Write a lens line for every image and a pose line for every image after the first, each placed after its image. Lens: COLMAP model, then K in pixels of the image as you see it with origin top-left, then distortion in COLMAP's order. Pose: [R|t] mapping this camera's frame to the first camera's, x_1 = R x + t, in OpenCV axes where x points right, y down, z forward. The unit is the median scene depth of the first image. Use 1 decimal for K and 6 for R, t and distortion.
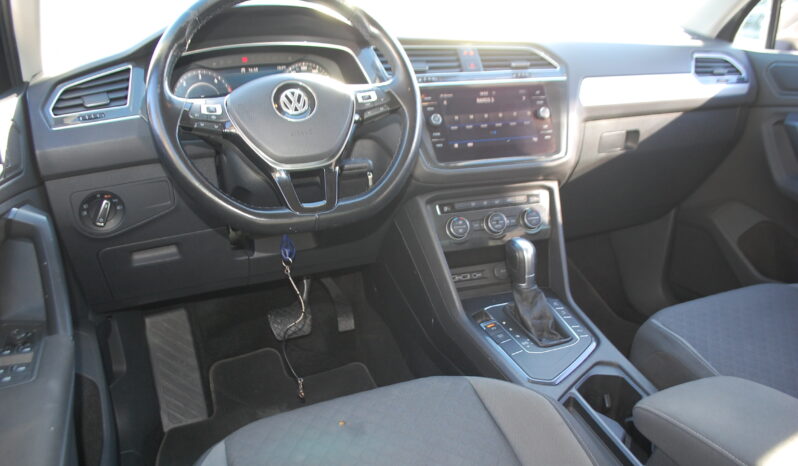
lens RADIAL K [[641.3, 0, 426.3], [0, 641.3, 235.6], [0, 0, 1]] dist [-0.094683, -0.000111]
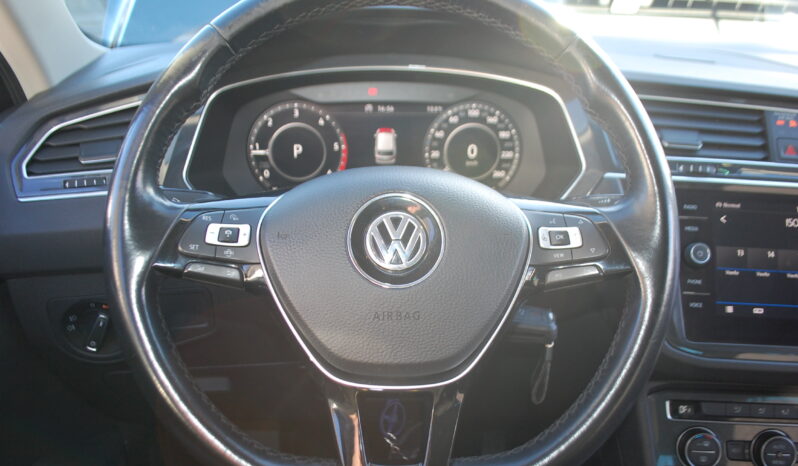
lens RADIAL K [[684.2, 0, 398.3], [0, 684.2, 247.1], [0, 0, 1]] dist [-0.087715, 0.003023]
pose [[0.925287, 0.182178, -0.332650, -0.029377], [-0.162790, 0.982949, 0.085509, -0.191418], [0.342556, -0.024968, 0.939166, 0.406924]]
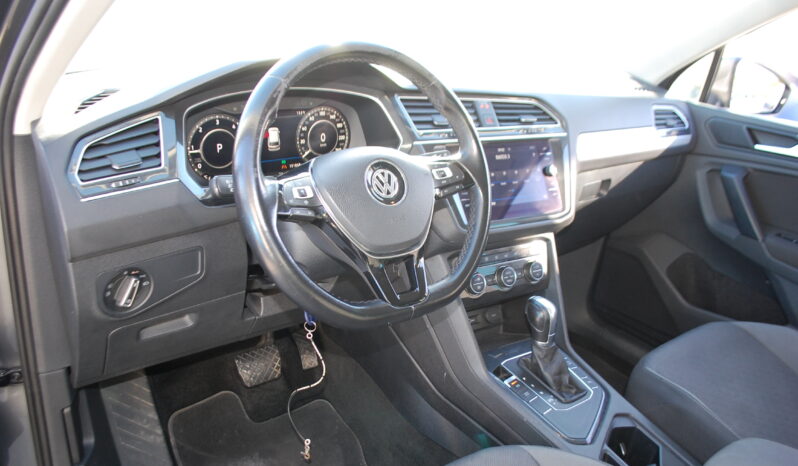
lens RADIAL K [[641.3, 0, 426.3], [0, 641.3, 235.6], [0, 0, 1]] dist [-0.094683, -0.000111]
pose [[0.959019, 0.007924, 0.283230, -0.318225], [-0.022638, 0.998556, 0.048717, -0.139302], [-0.282435, -0.053133, 0.957814, 0.064741]]
